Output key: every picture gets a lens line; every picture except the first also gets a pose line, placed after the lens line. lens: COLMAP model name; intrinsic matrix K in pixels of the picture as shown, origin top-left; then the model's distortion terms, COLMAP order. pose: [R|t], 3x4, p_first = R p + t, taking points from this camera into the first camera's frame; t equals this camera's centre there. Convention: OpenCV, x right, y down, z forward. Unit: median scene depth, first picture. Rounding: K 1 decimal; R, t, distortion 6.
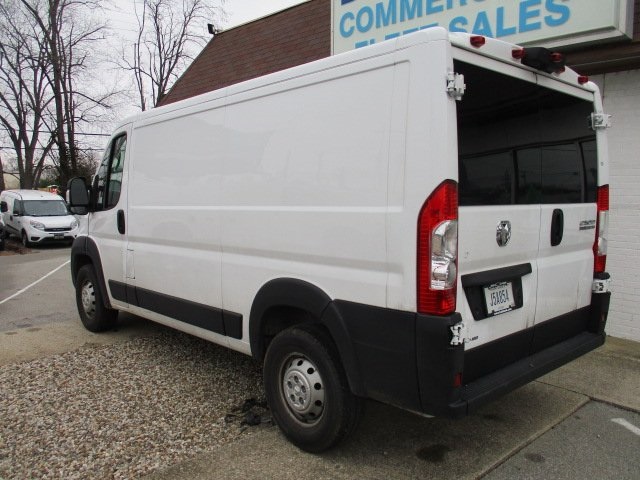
lens RADIAL K [[536.8, 0, 324.8], [0, 536.8, 240.1], [0, 0, 1]] dist [-0.027033, 0.014735]
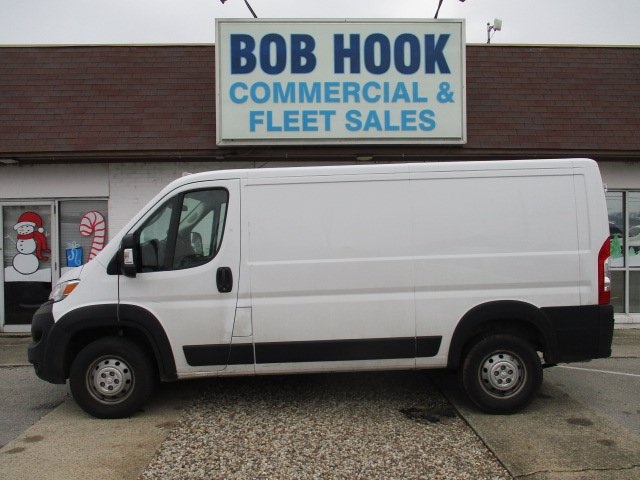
lens RADIAL K [[536.8, 0, 324.8], [0, 536.8, 240.1], [0, 0, 1]] dist [-0.027033, 0.014735]
pose [[0.677400, -0.027608, 0.735097, -1.362801], [0.085561, 0.995470, -0.041458, -0.071631], [-0.730622, 0.090980, 0.676693, 0.289665]]
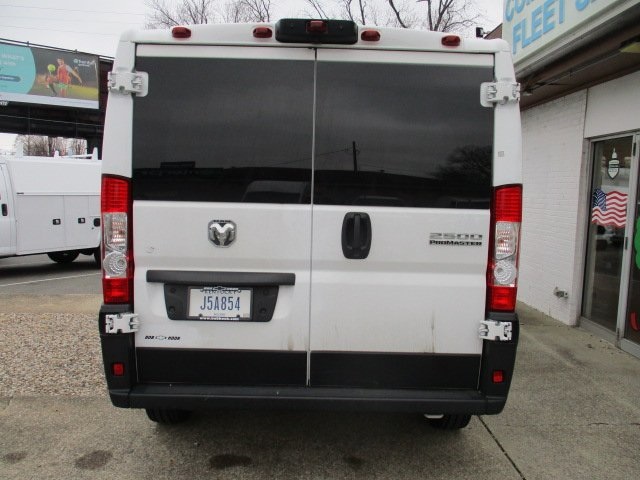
lens RADIAL K [[536.8, 0, 324.8], [0, 536.8, 240.1], [0, 0, 1]] dist [-0.027033, 0.014735]
pose [[0.738861, 0.073938, -0.669789, 0.865500], [-0.085696, 0.996202, 0.015438, -0.024593], [0.668386, 0.045991, 0.742391, 0.350784]]
